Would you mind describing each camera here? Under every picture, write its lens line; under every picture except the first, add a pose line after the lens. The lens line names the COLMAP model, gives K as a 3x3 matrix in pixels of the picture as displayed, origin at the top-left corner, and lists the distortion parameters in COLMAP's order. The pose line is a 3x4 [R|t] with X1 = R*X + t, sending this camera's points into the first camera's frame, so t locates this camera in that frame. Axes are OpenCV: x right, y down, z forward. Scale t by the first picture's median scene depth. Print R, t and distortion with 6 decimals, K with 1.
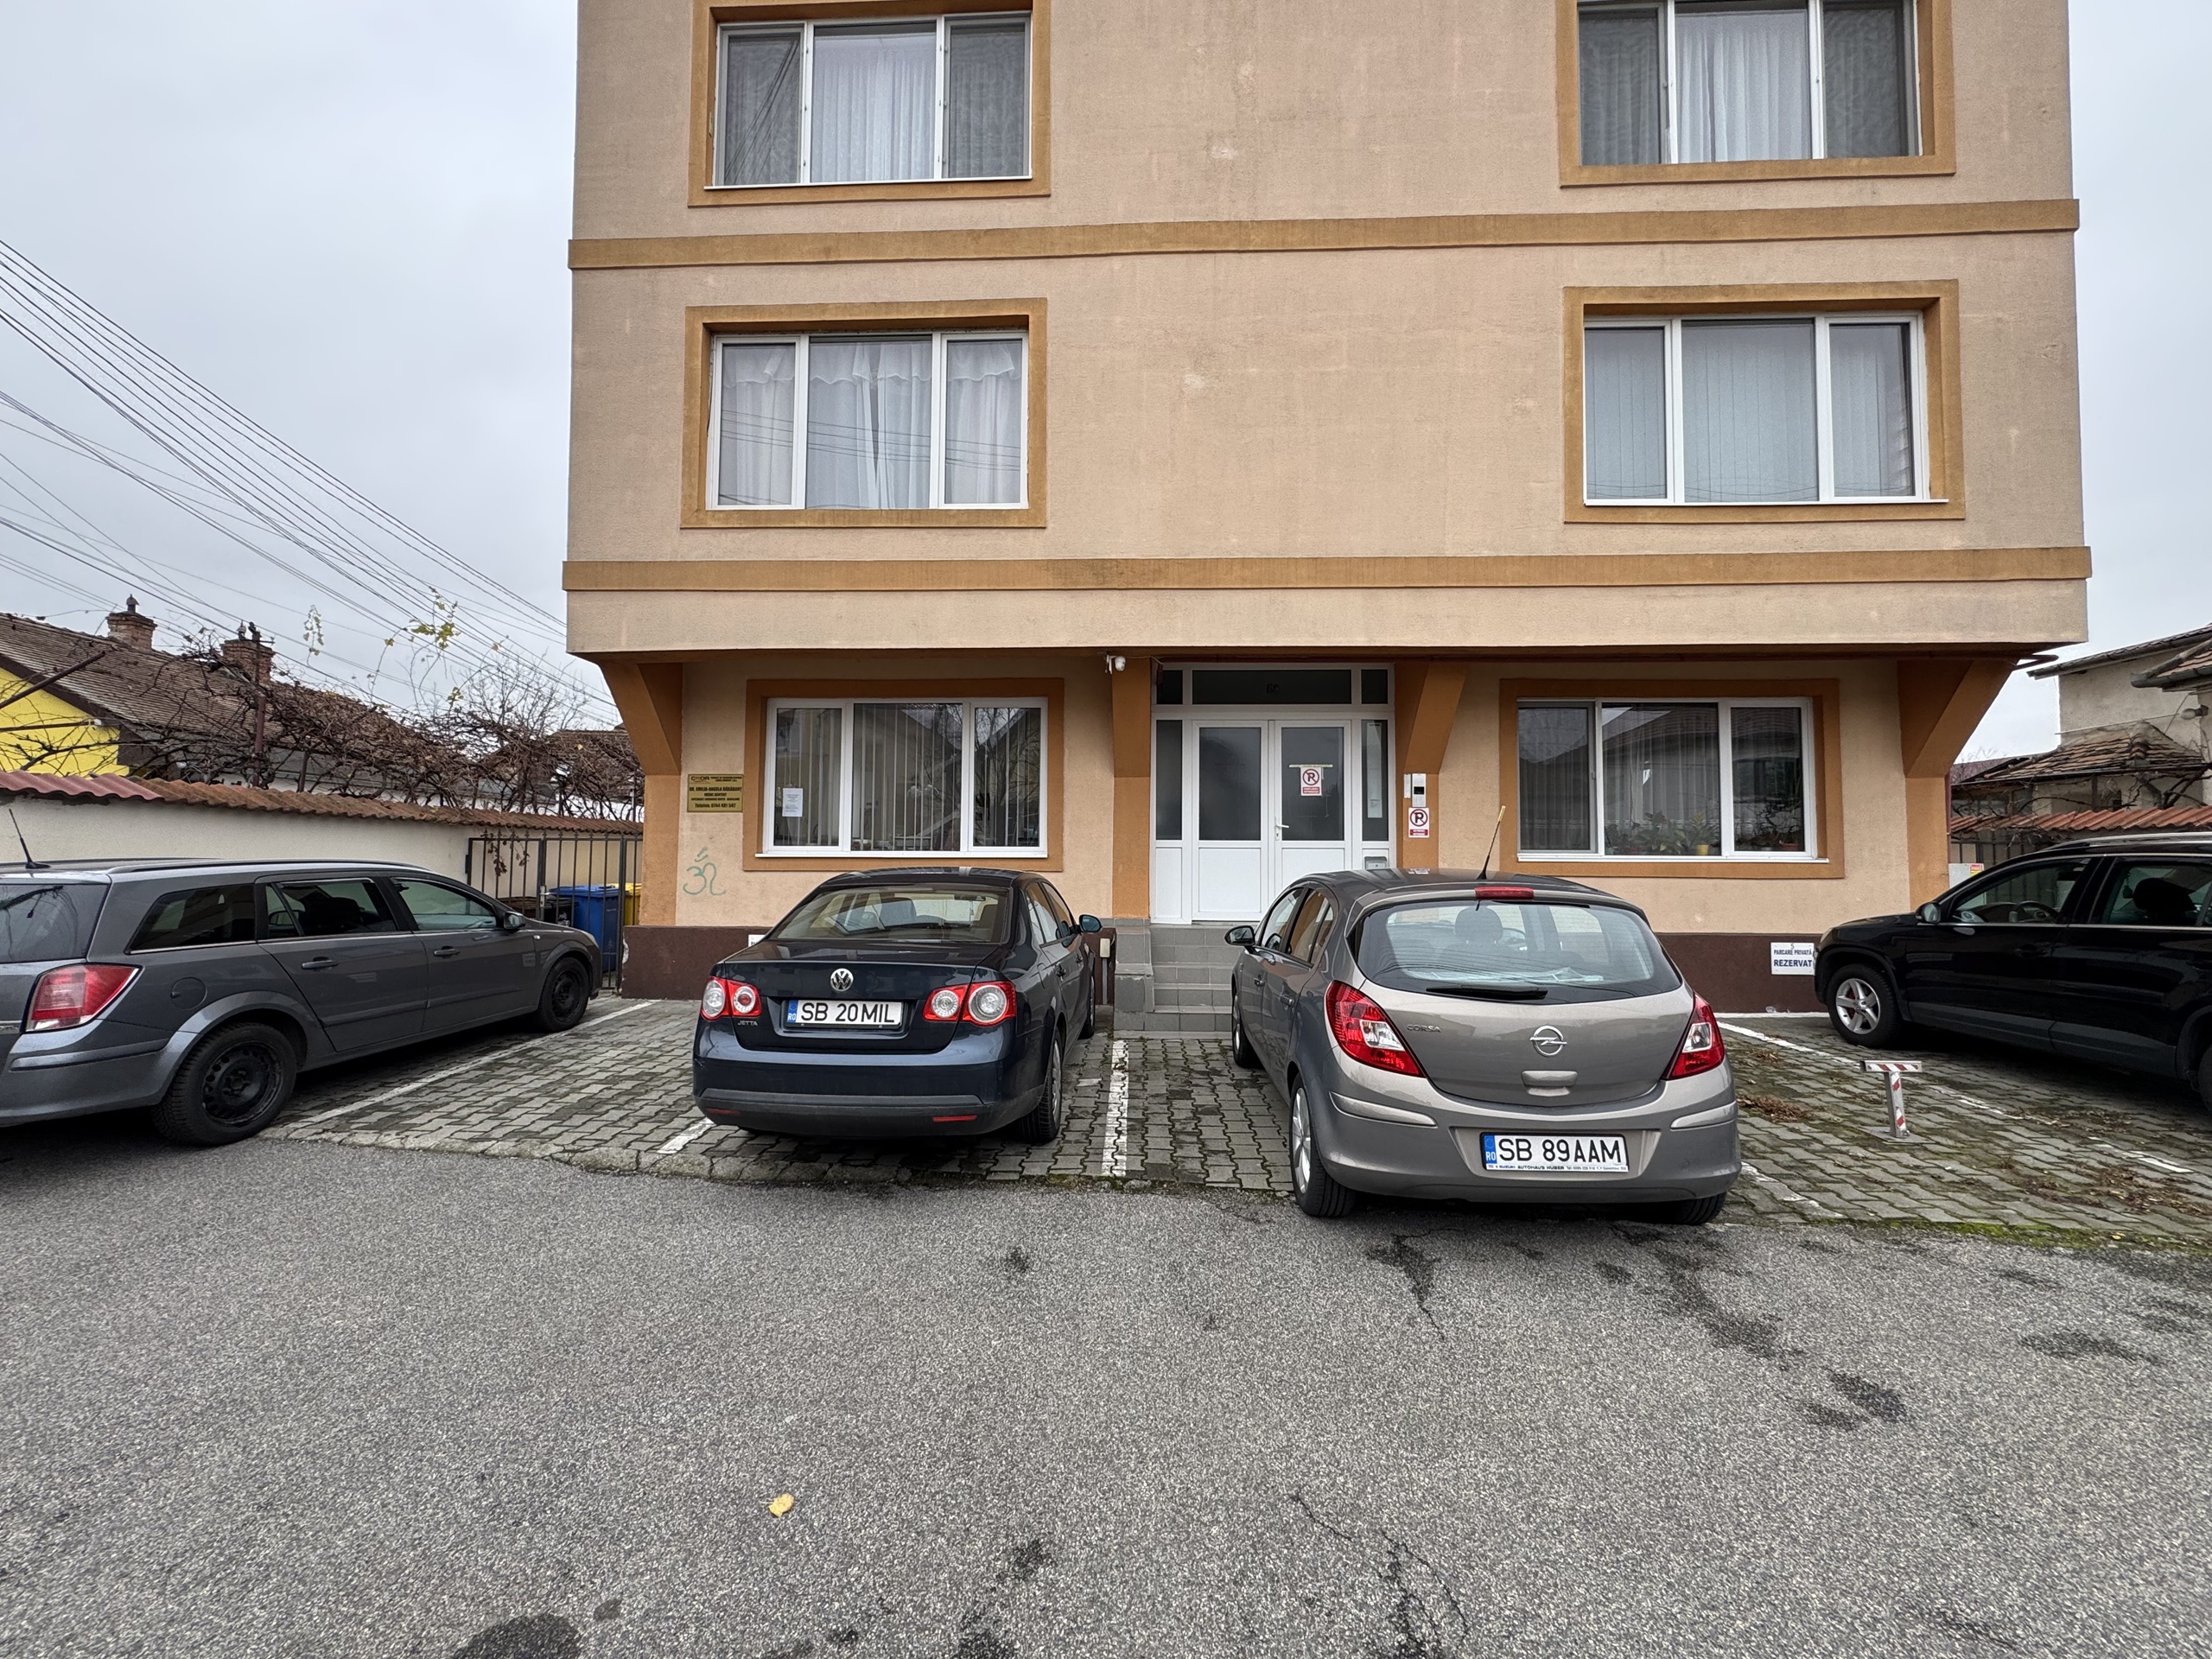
lens RADIAL K [[886.5, 0, 1097.8], [0, 886.5, 829.4], [0, 0, 1]] dist [0.001508, 0.000399]
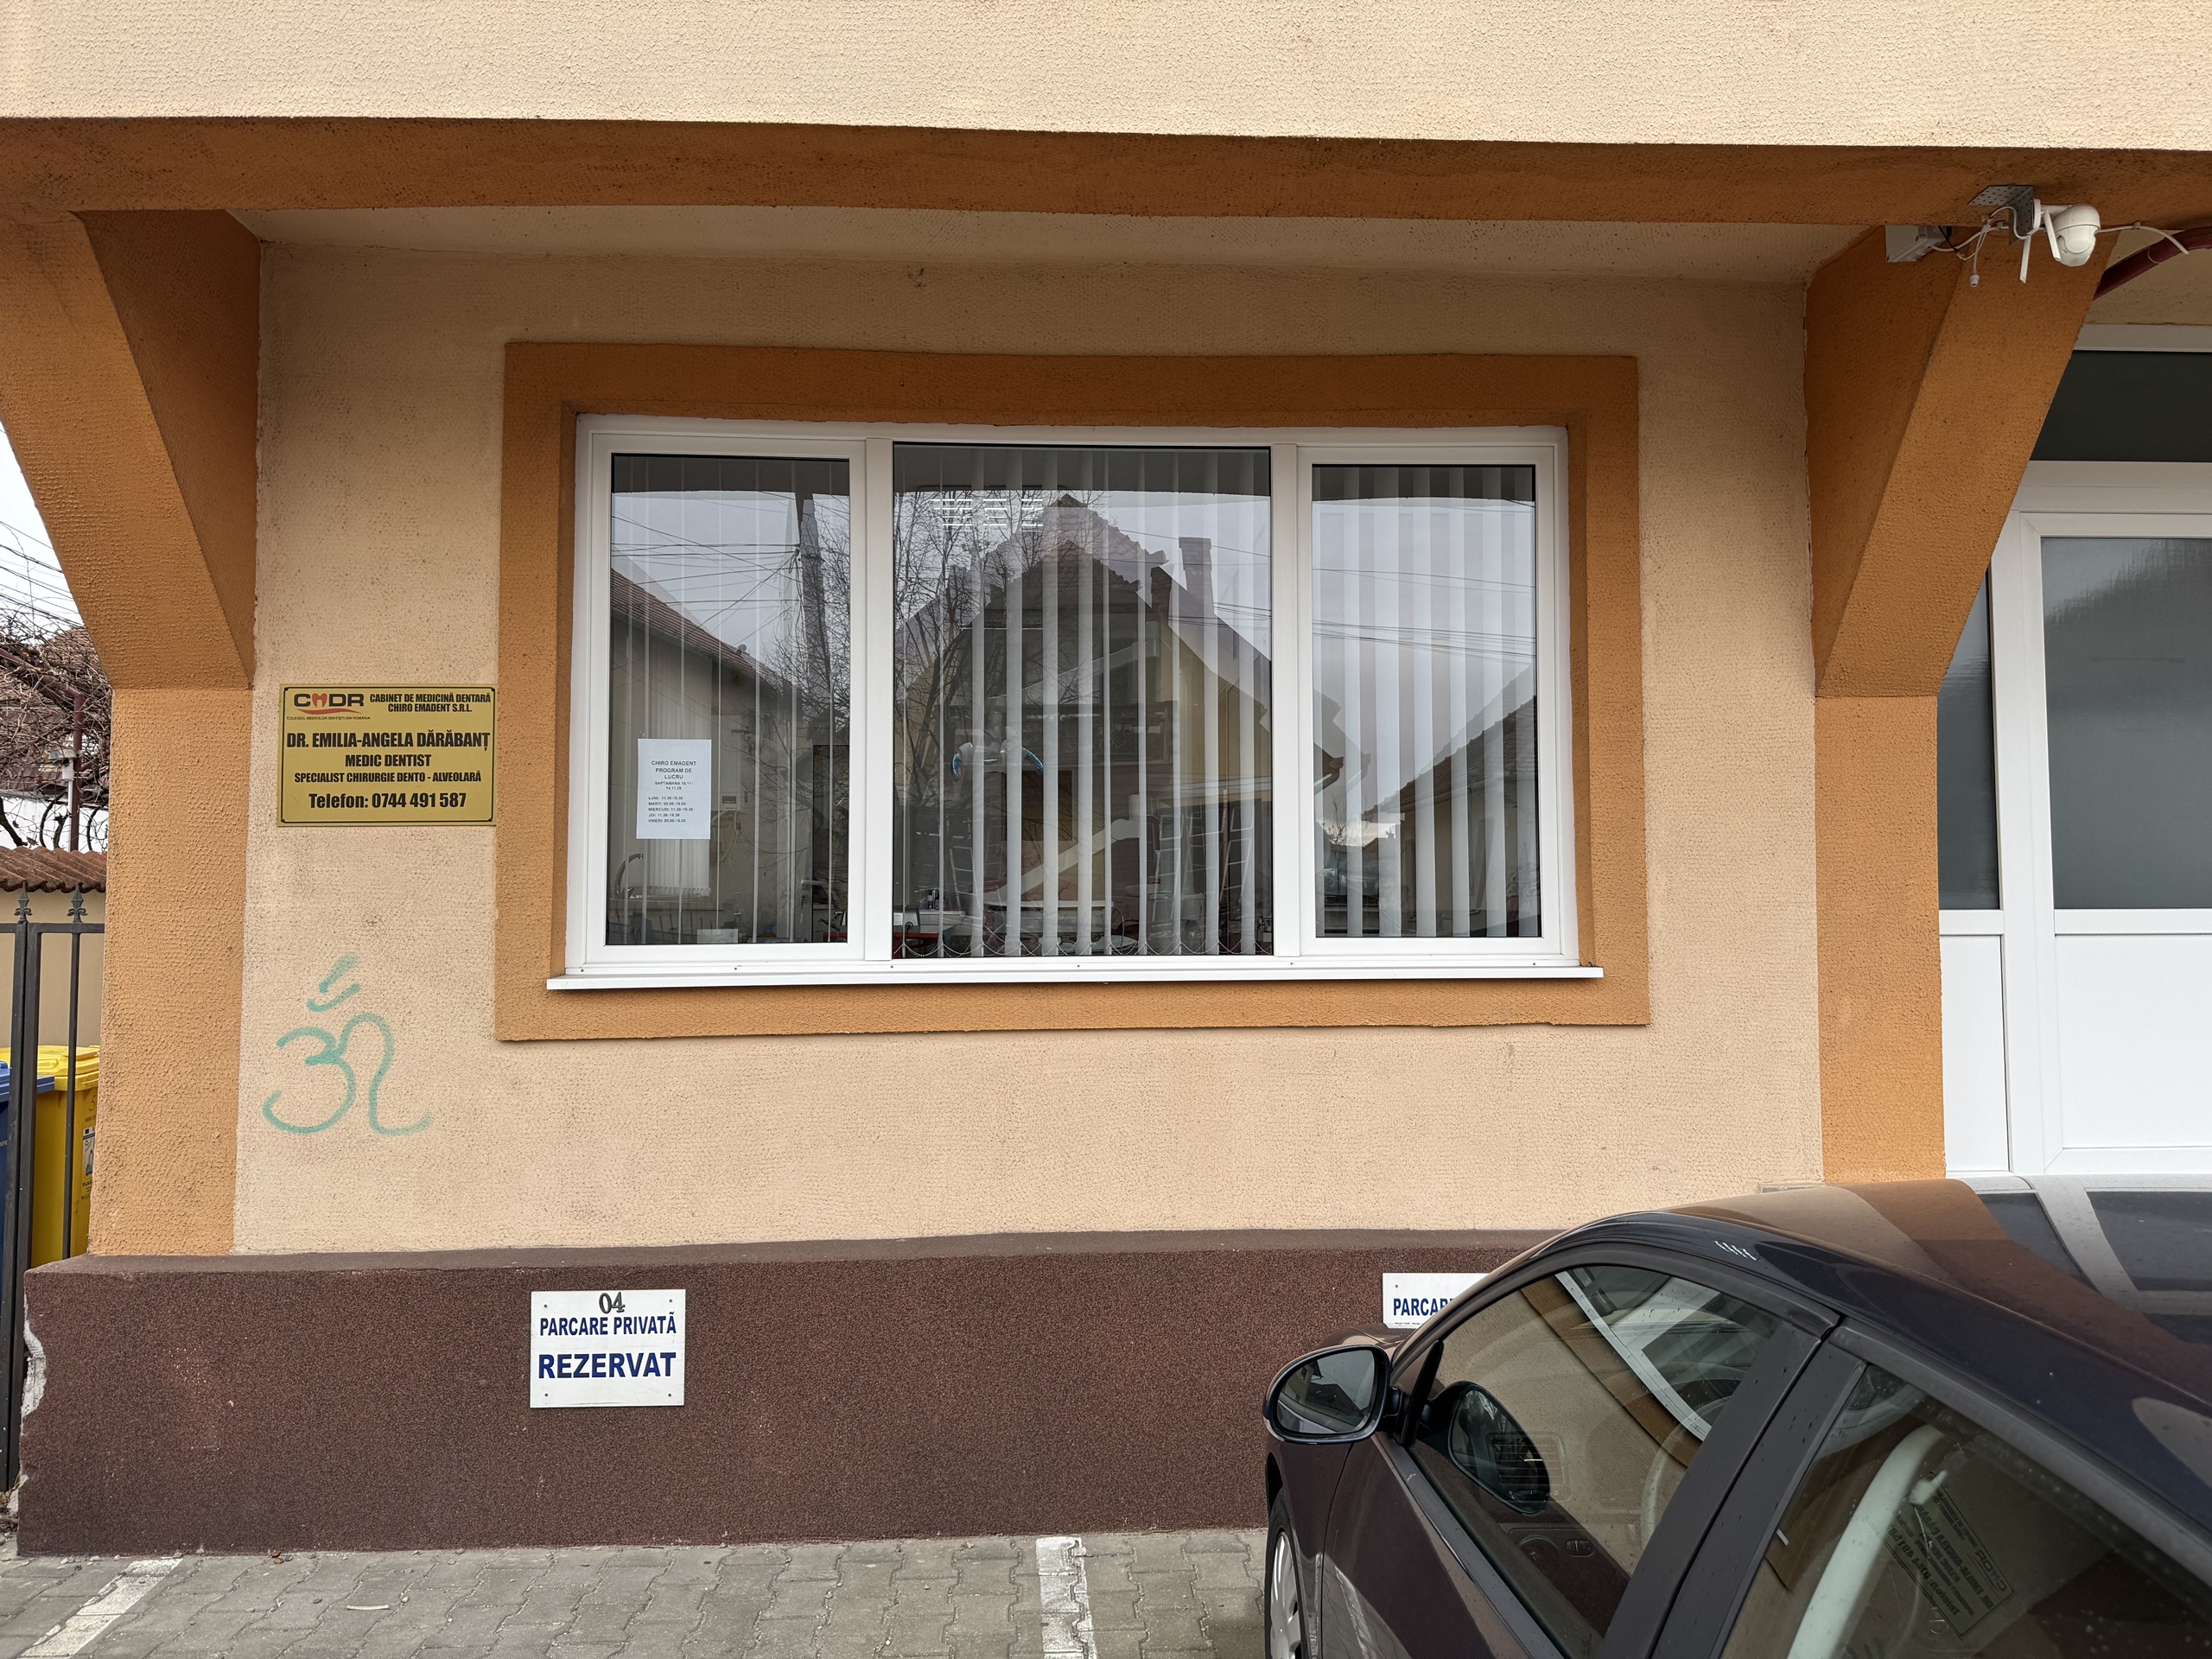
lens RADIAL K [[1569.7, 0, 1104.2], [0, 1569.7, 826.8], [0, 0, 1]] dist [0.040162, -0.057248]
pose [[0.995680, -0.004984, 0.092713, -0.257265], [0.006464, 0.999856, -0.015669, -0.009931], [-0.092622, 0.016200, 0.995570, 0.497965]]
